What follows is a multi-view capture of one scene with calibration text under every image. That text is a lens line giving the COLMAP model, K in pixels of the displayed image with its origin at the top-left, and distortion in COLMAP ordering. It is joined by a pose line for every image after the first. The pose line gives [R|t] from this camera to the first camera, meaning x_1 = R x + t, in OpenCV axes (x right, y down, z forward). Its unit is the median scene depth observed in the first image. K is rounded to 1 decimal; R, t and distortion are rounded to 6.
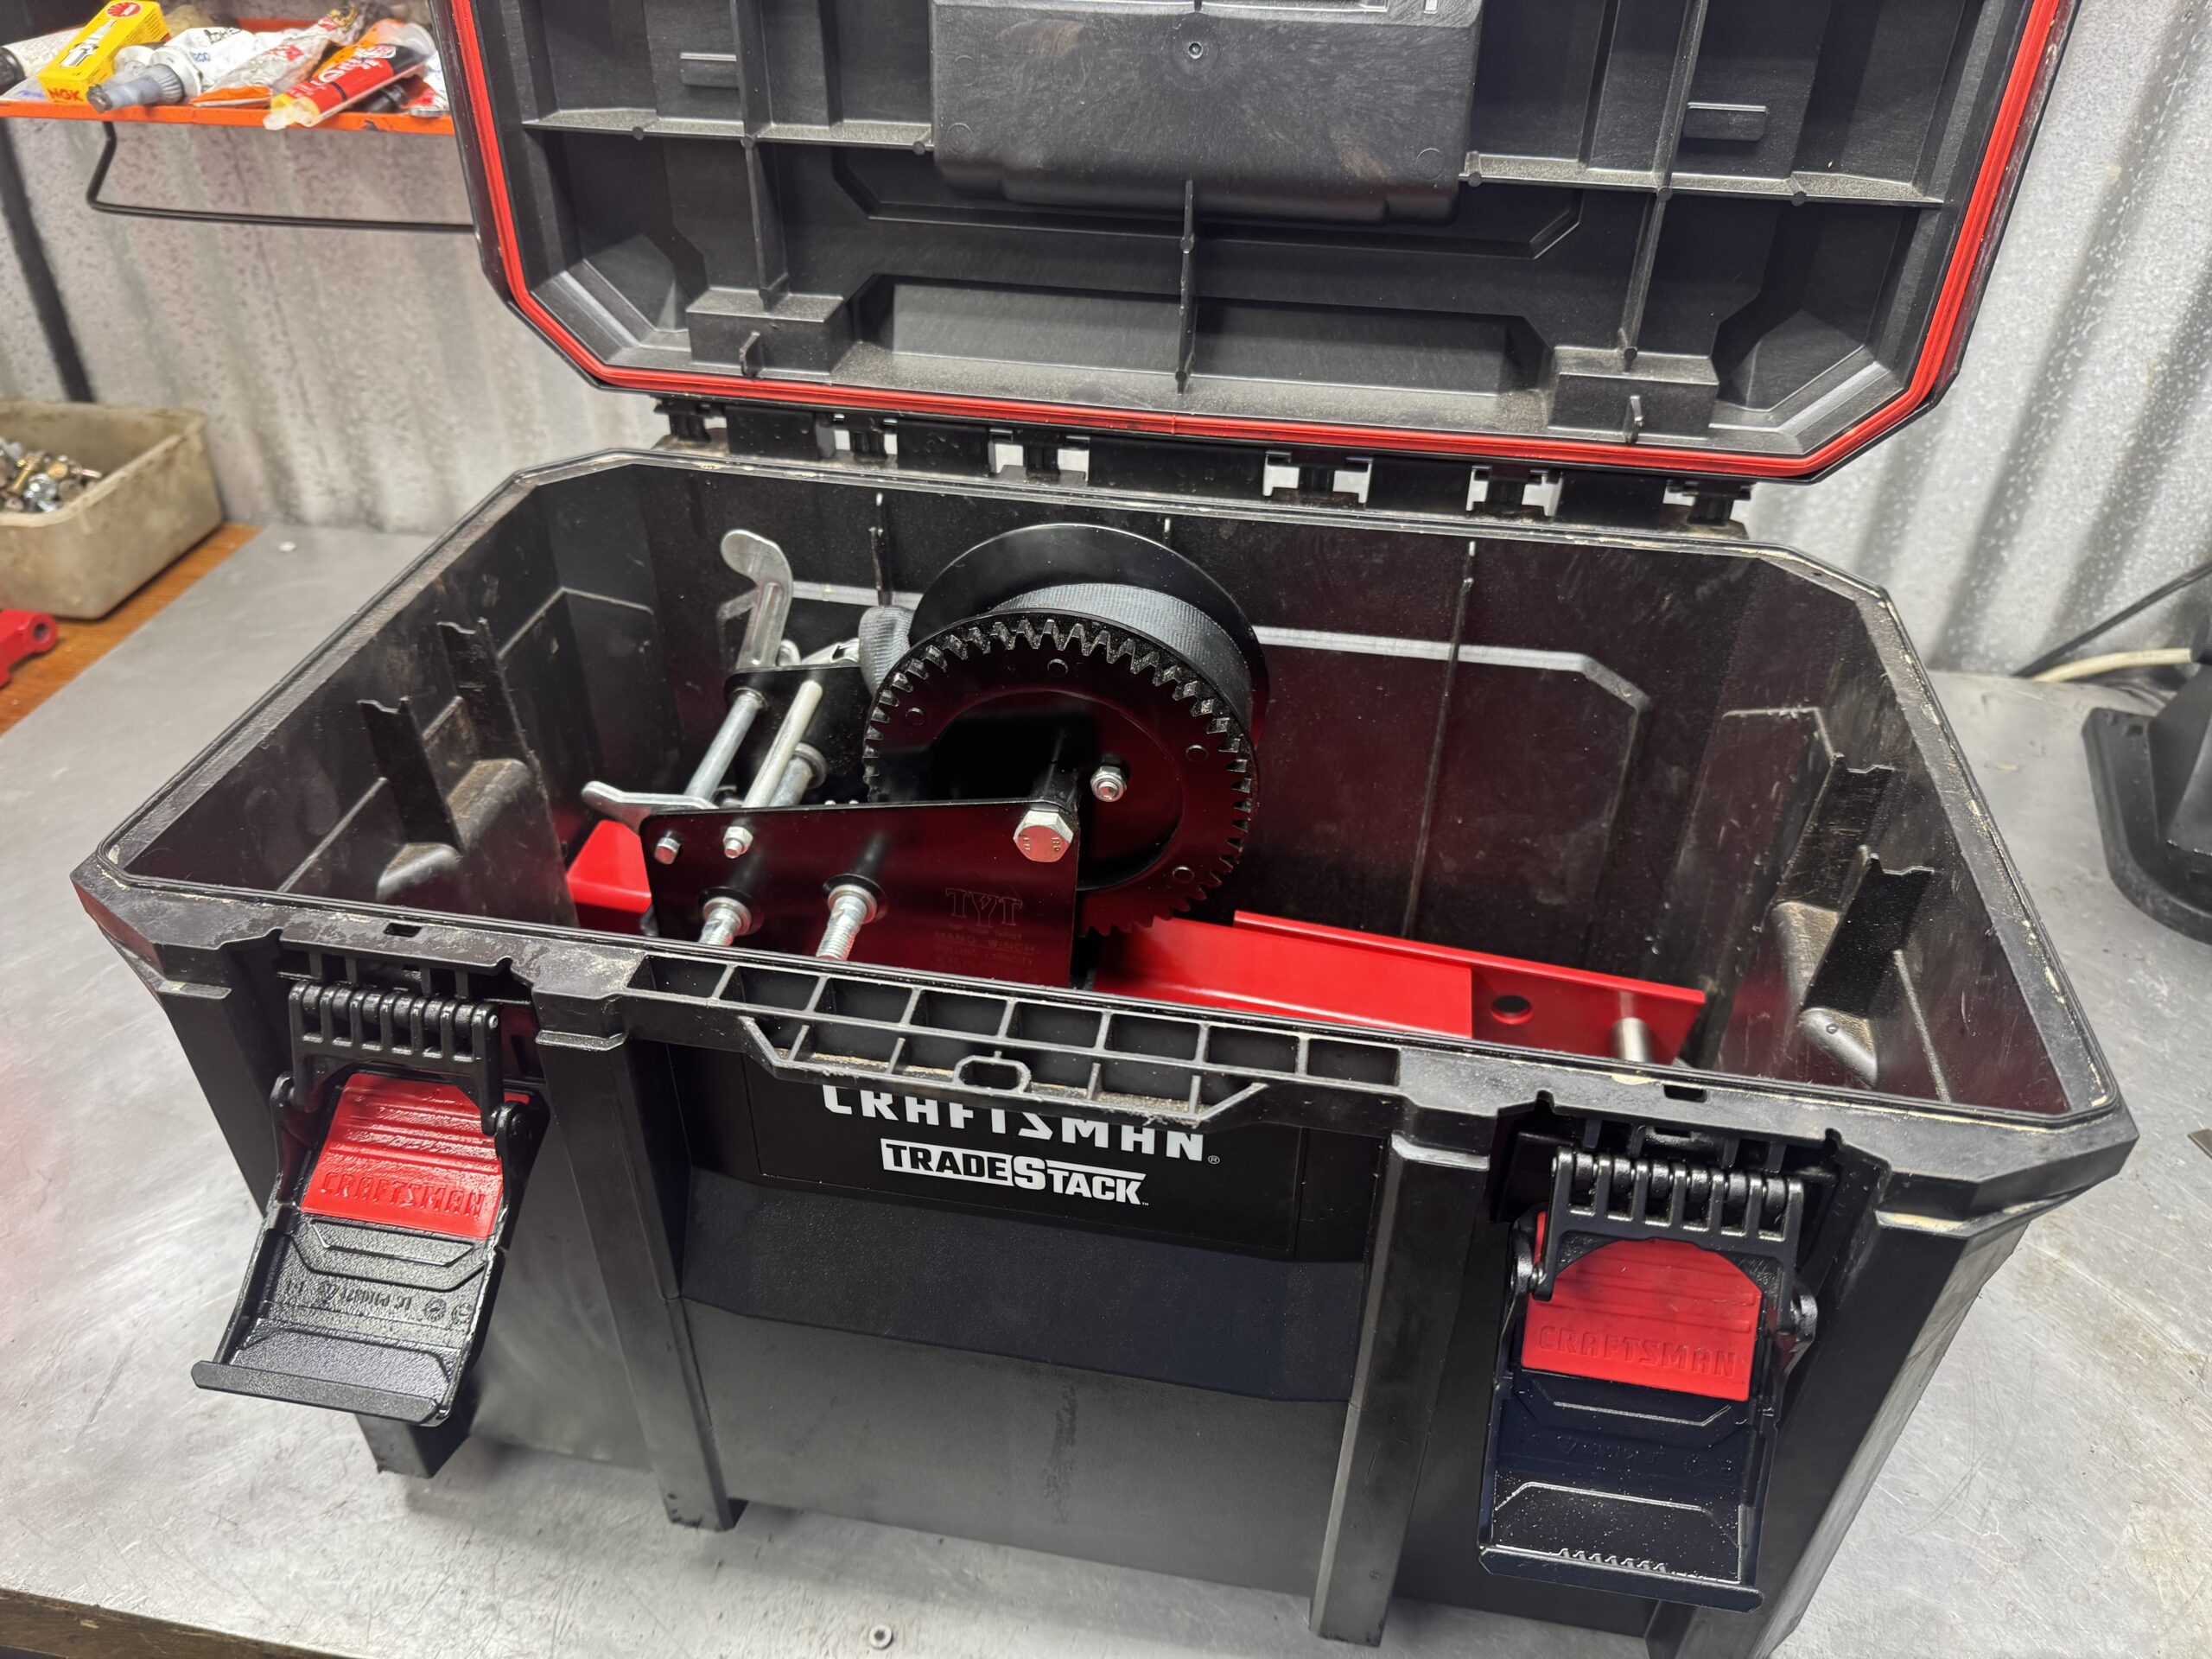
lens RADIAL K [[1541.0, 0, 1103.2], [0, 1541.0, 837.2], [0, 0, 1]] dist [-0.005061, -0.008147]
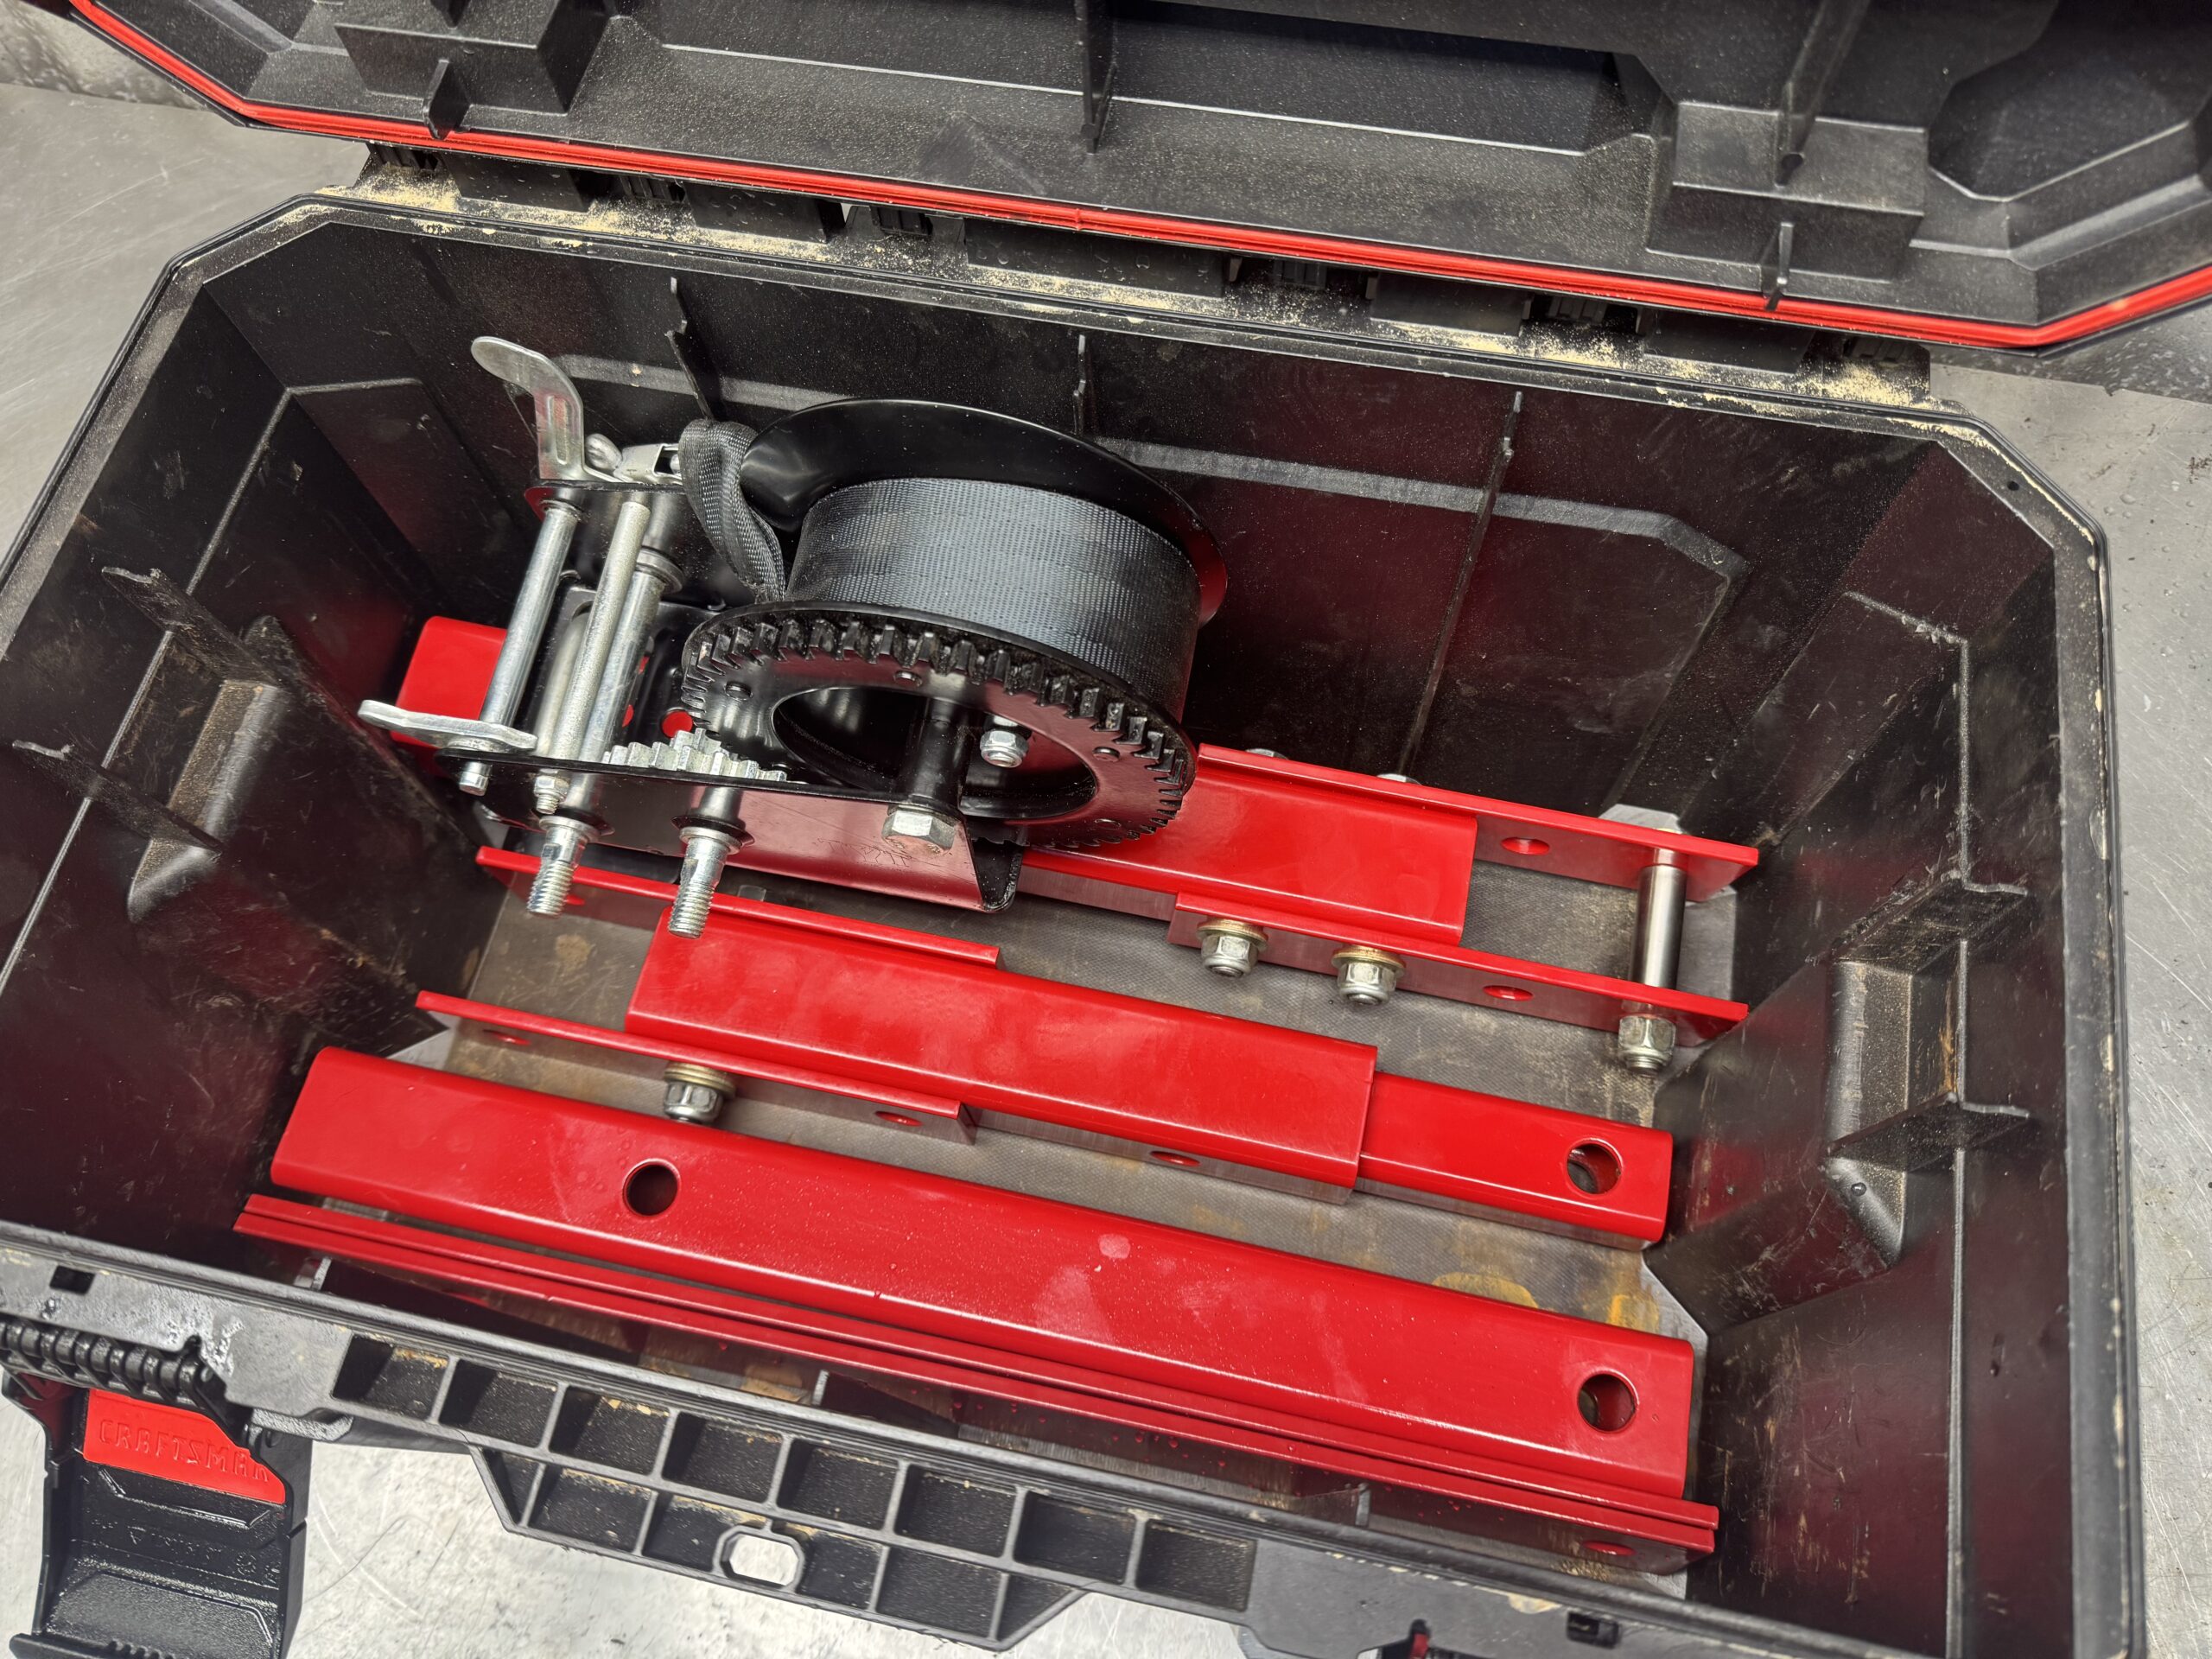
lens RADIAL K [[1541.0, 0, 1120.9], [0, 1541.0, 821.3], [0, 0, 1]] dist [-0.005061, -0.008147]
pose [[0.998234, 0.007570, -0.058914, 0.105459], [0.022519, 0.869565, 0.493306, -0.372835], [0.054964, -0.493761, 0.867859, 0.299536]]
